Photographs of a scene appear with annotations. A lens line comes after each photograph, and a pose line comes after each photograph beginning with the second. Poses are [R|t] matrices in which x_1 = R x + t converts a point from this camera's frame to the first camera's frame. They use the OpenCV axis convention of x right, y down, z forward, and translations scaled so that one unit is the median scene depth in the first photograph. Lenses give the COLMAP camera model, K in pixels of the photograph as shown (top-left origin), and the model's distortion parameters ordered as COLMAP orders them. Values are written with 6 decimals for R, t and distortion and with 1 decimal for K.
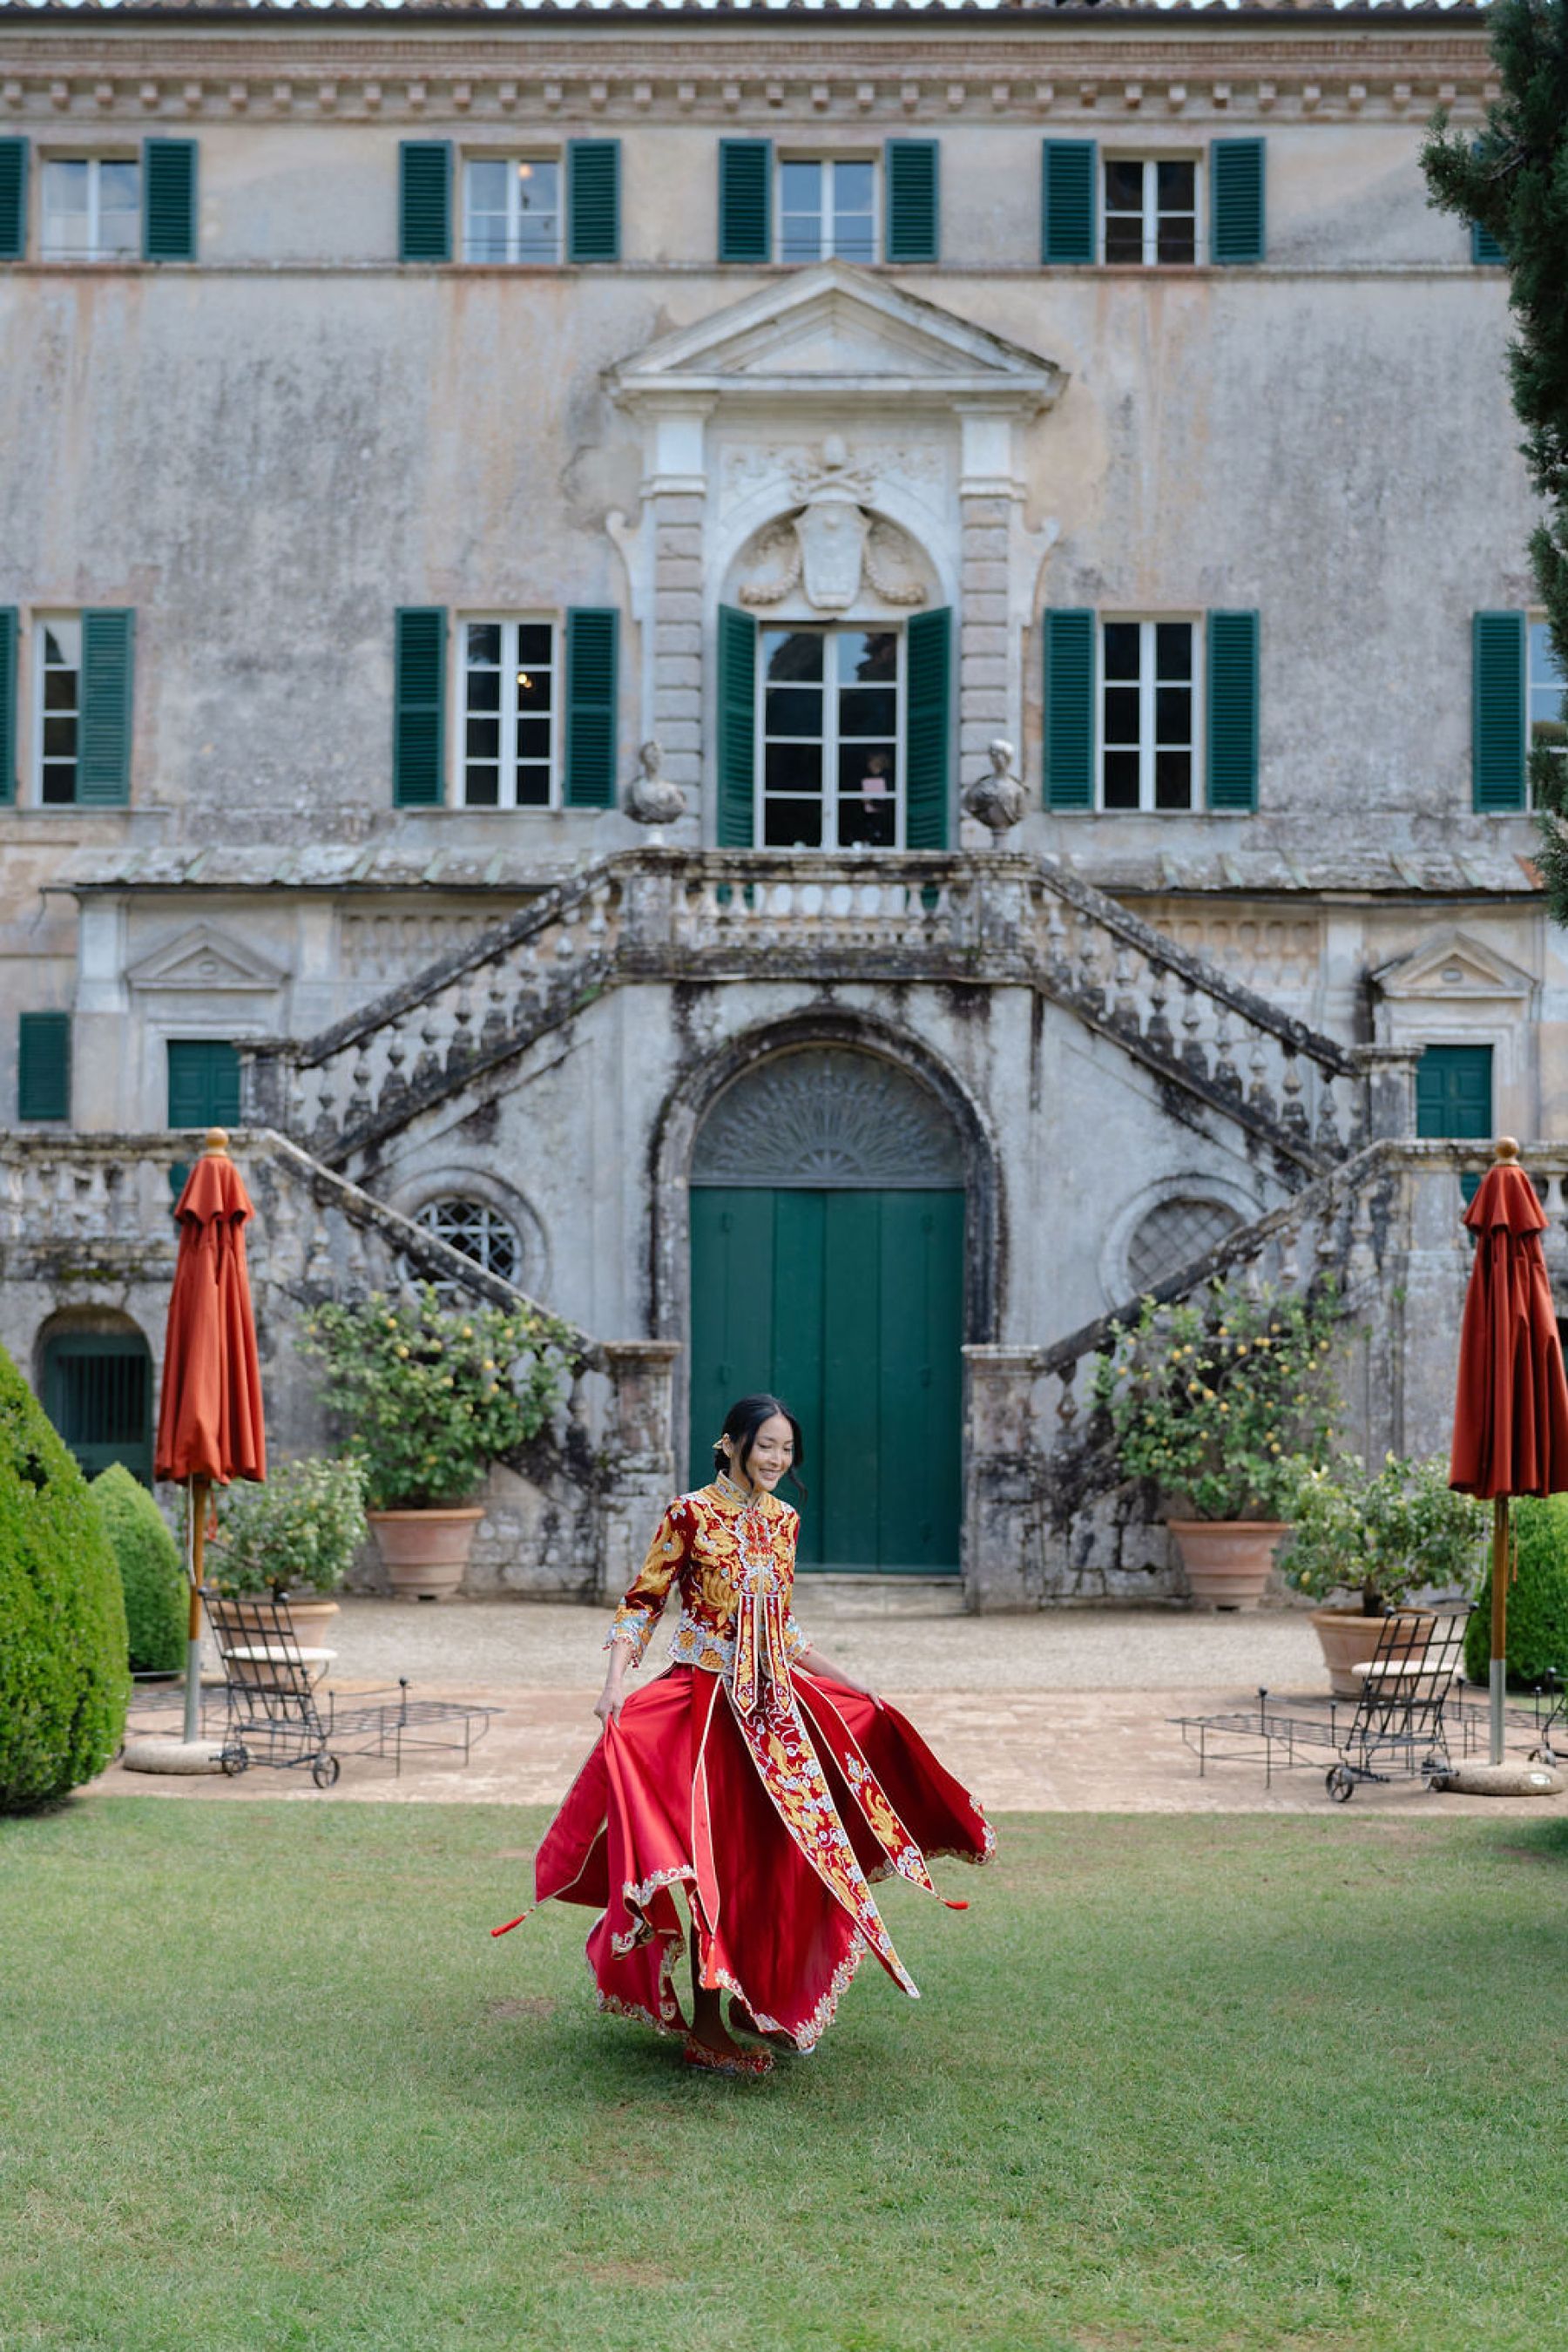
lens RADIAL K [[3729.7, 0, 826.1], [0, 3729.7, 1171.0], [0, 0, 1]] dist [0.022225, -0.020806]
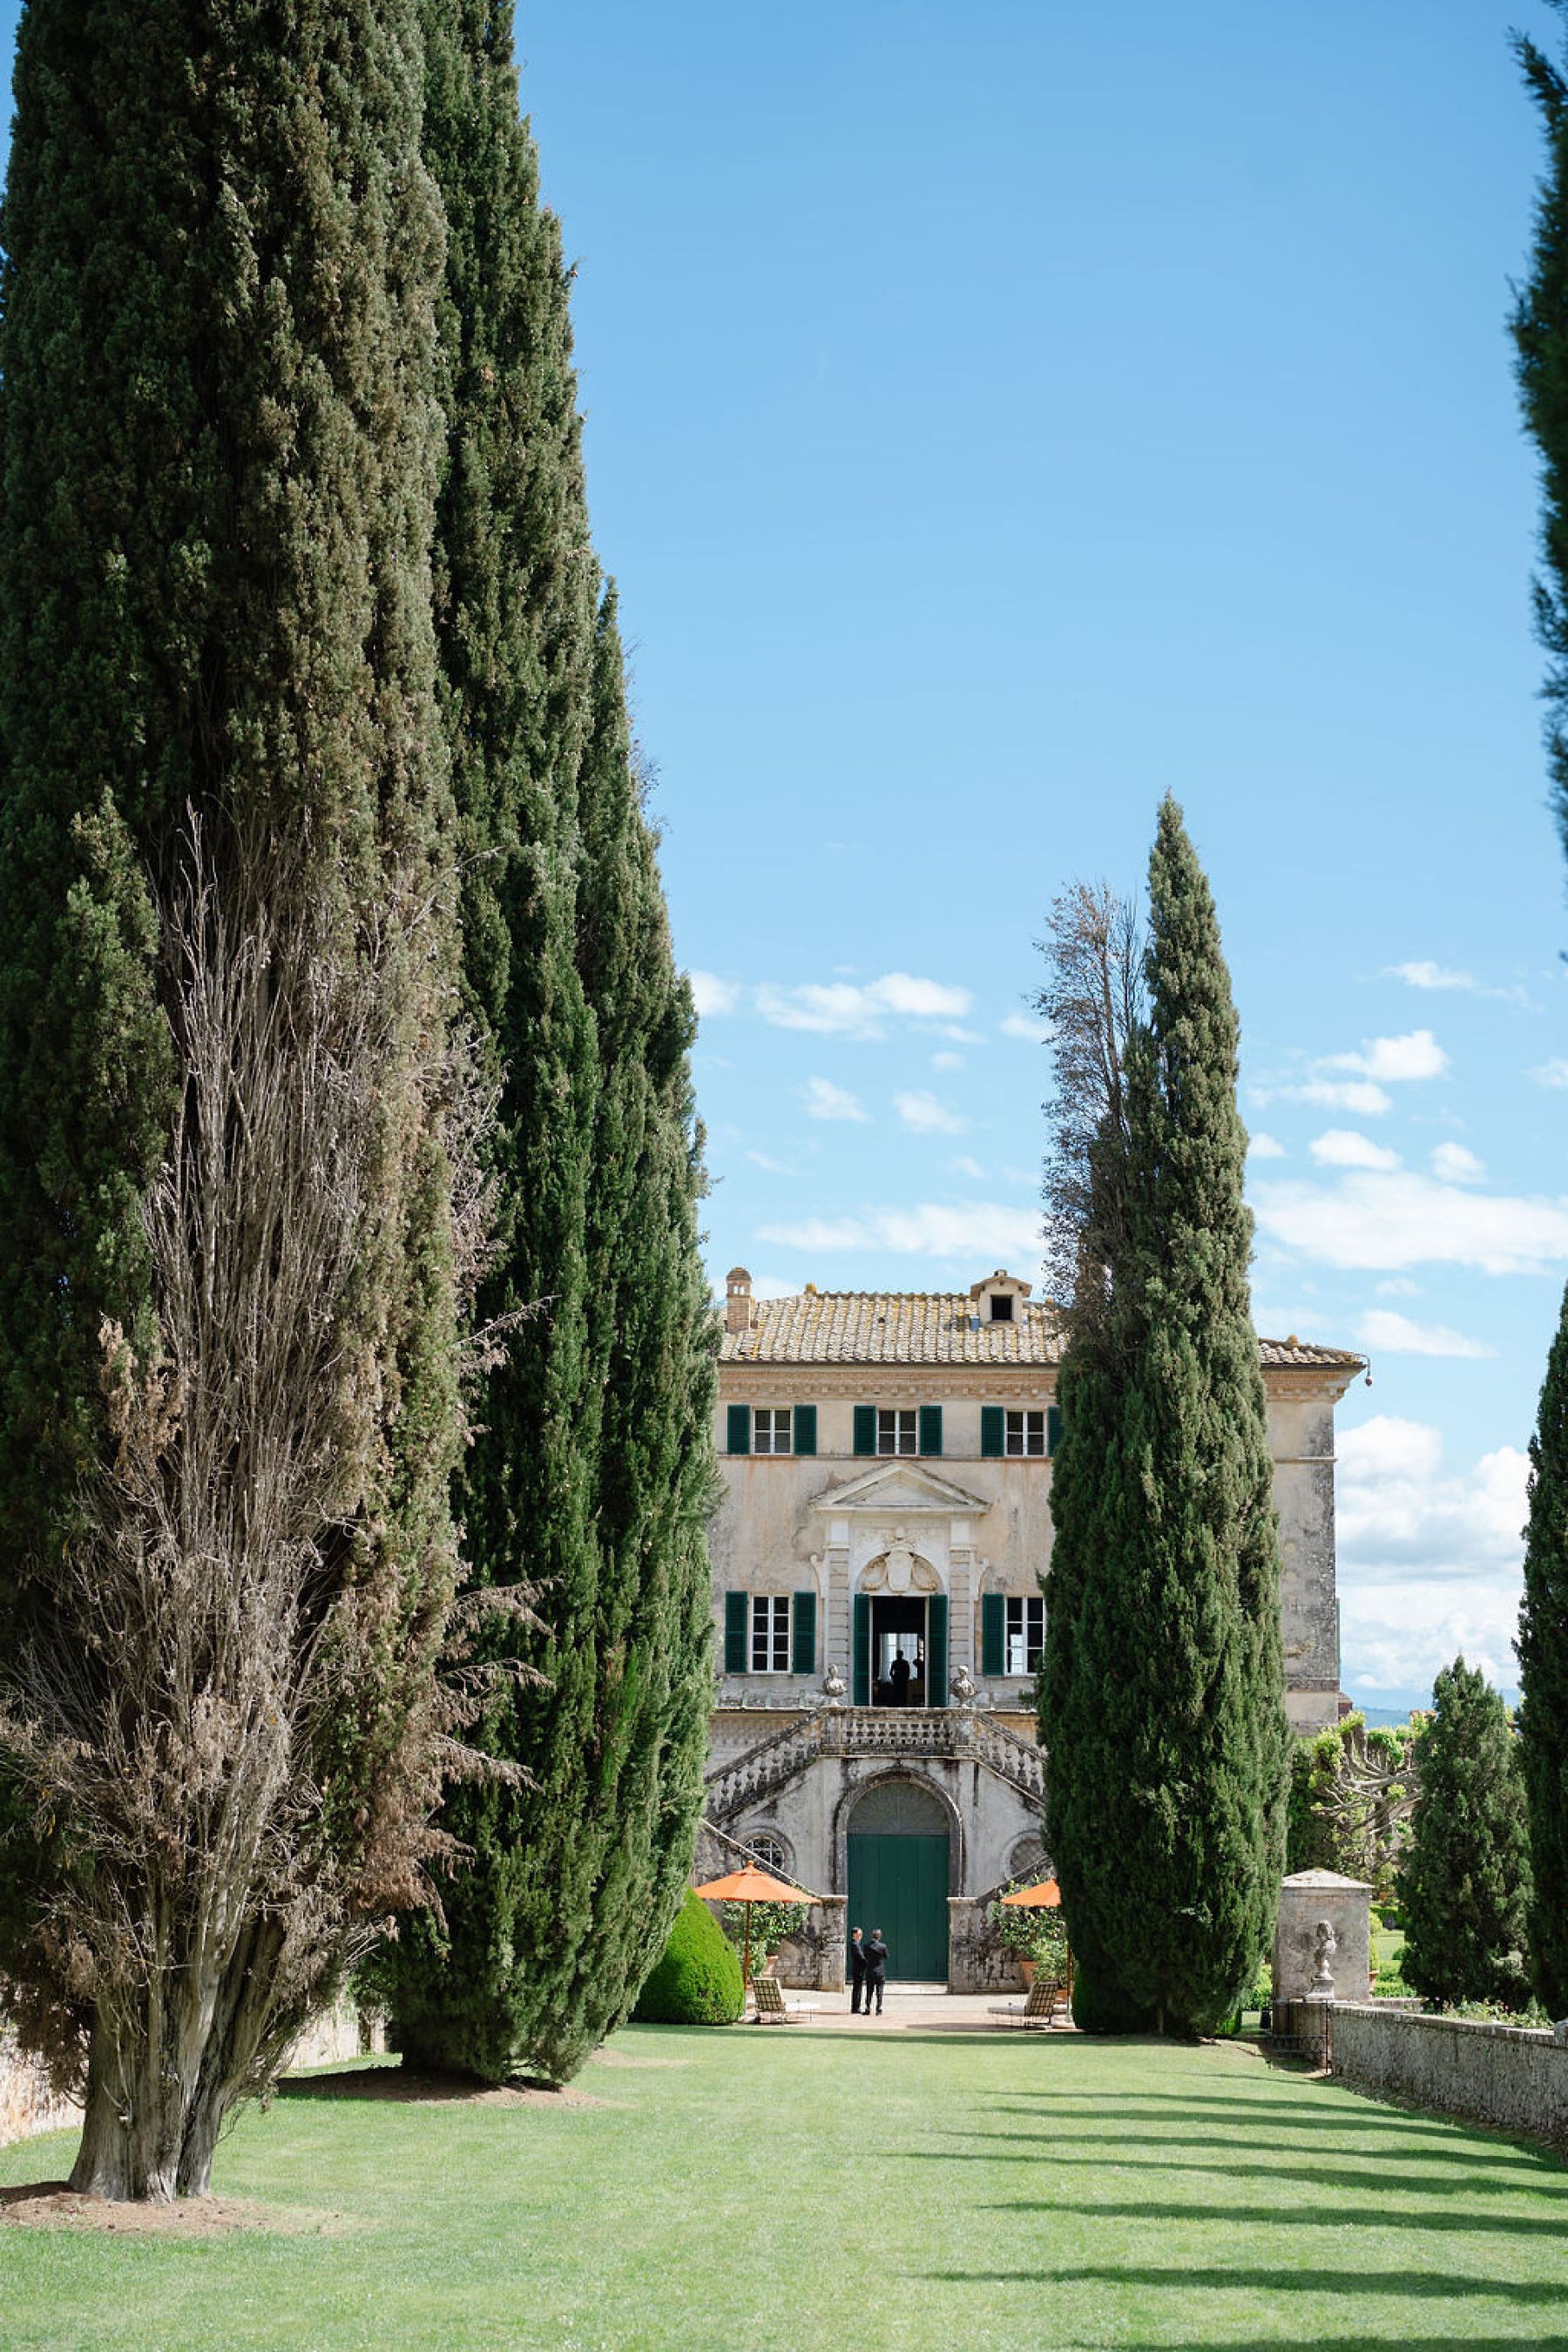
lens RADIAL K [[3729.7, 0, 826.1], [0, 3729.7, 1171.0], [0, 0, 1]] dist [0.022225, -0.020806]
pose [[0.999934, 0.001752, -0.011357, -0.022112], [-0.003056, 0.993260, -0.115865, -0.157825], [0.011077, 0.115892, 0.993200, -1.720565]]
